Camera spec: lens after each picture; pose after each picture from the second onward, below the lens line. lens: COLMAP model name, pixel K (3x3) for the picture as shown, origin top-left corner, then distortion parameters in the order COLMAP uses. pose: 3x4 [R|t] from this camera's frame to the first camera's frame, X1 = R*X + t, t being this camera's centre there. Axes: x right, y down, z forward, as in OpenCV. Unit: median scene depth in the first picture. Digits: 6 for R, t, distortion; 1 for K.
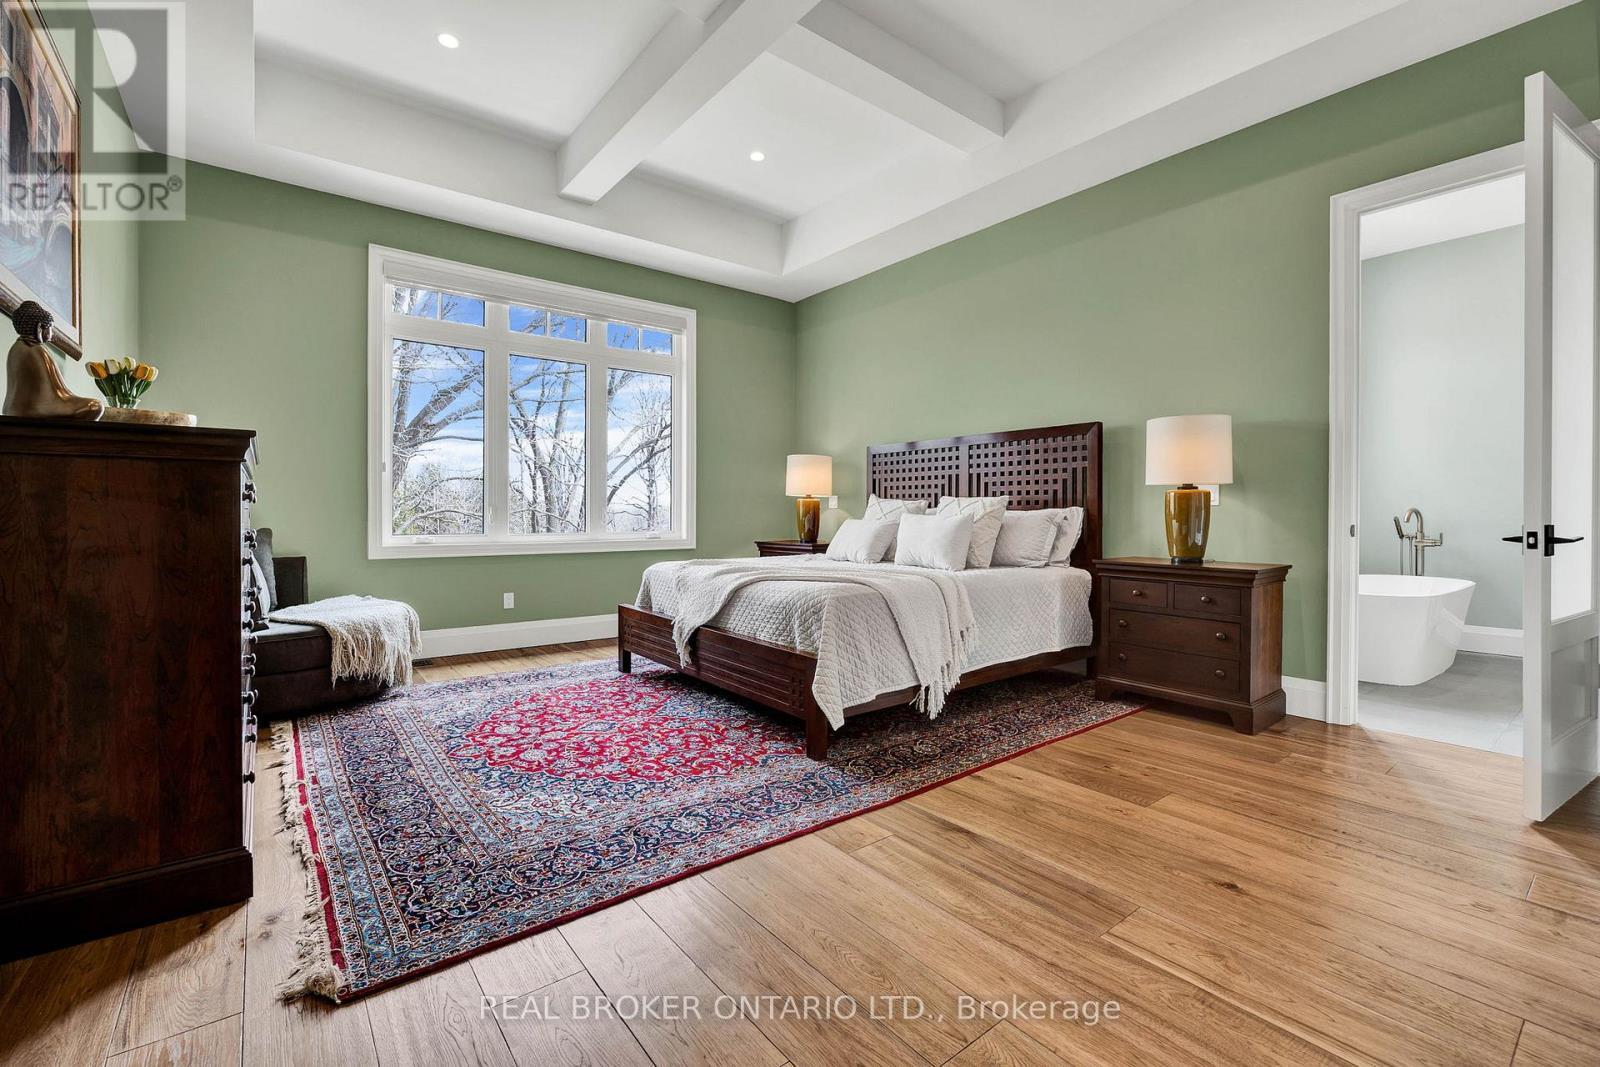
lens RADIAL K [[697.6, 0, 814.1], [0, 697.6, 512.4], [0, 0, 1]] dist [-0.008636, -0.000177]
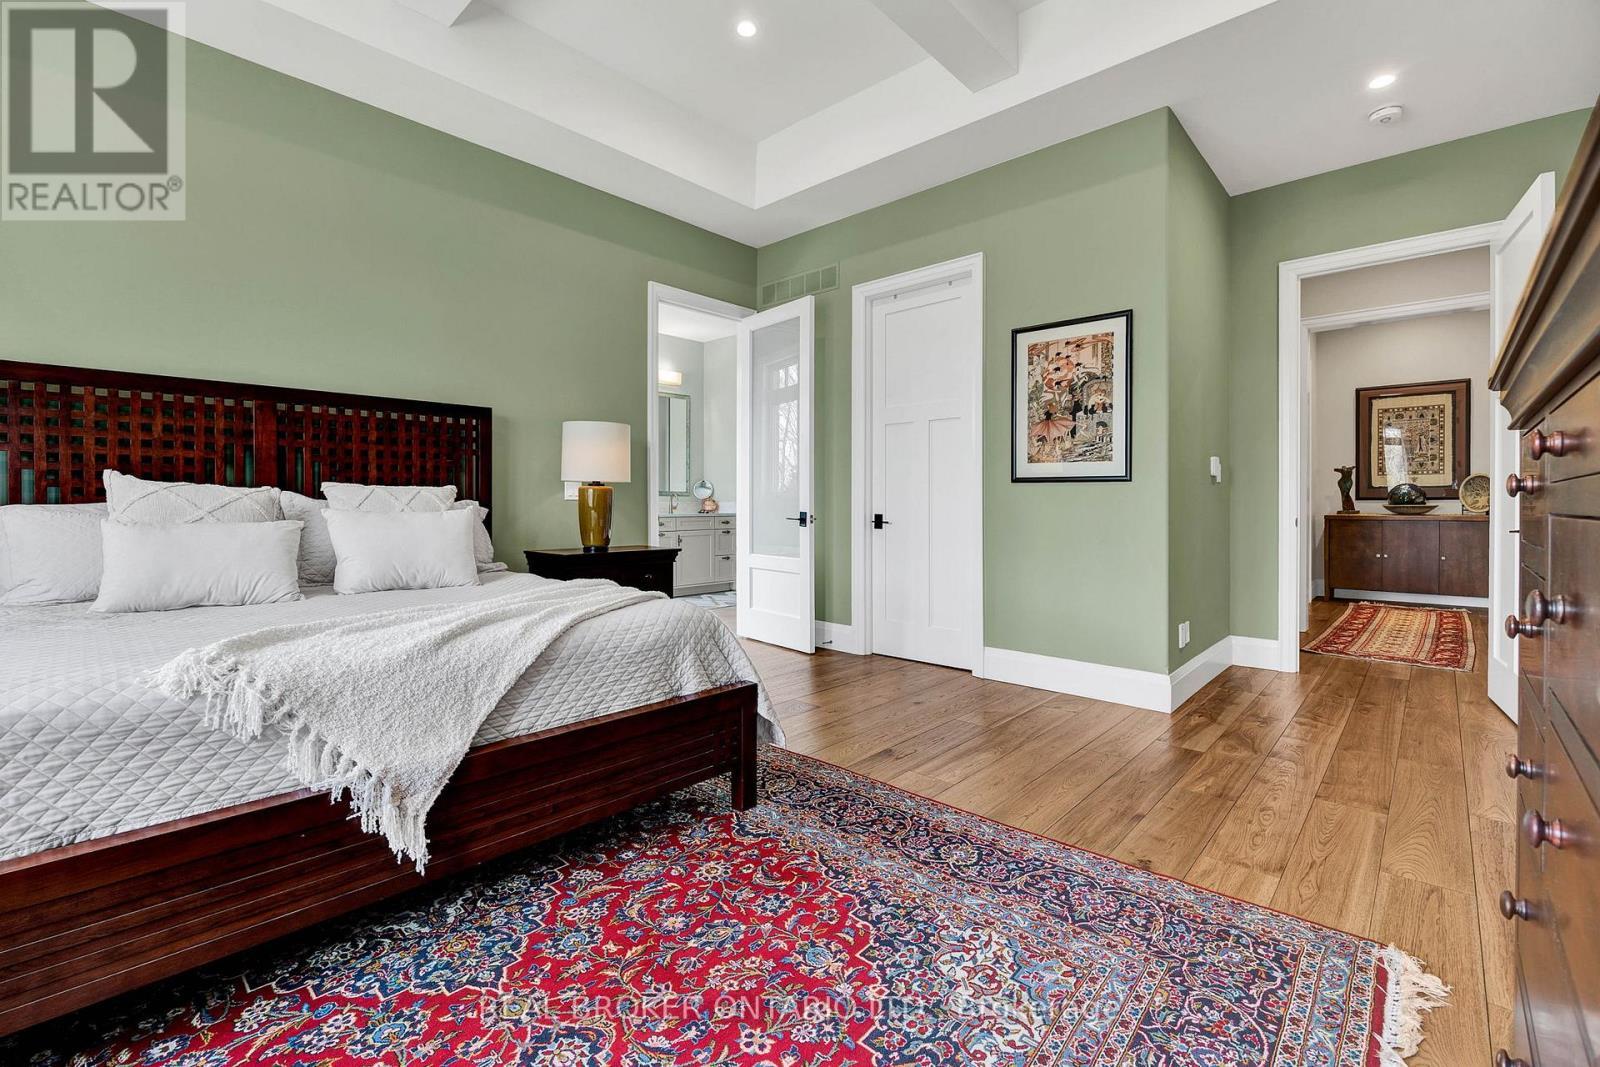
lens RADIAL K [[697.6, 0, 814.1], [0, 697.6, 512.4], [0, 0, 1]] dist [-0.008636, -0.000177]
pose [[-0.166330, -0.011508, 0.986003, -0.856689], [0.000542, 0.999931, 0.011762, -0.003683], [-0.986070, 0.002490, -0.166312, 1.109927]]
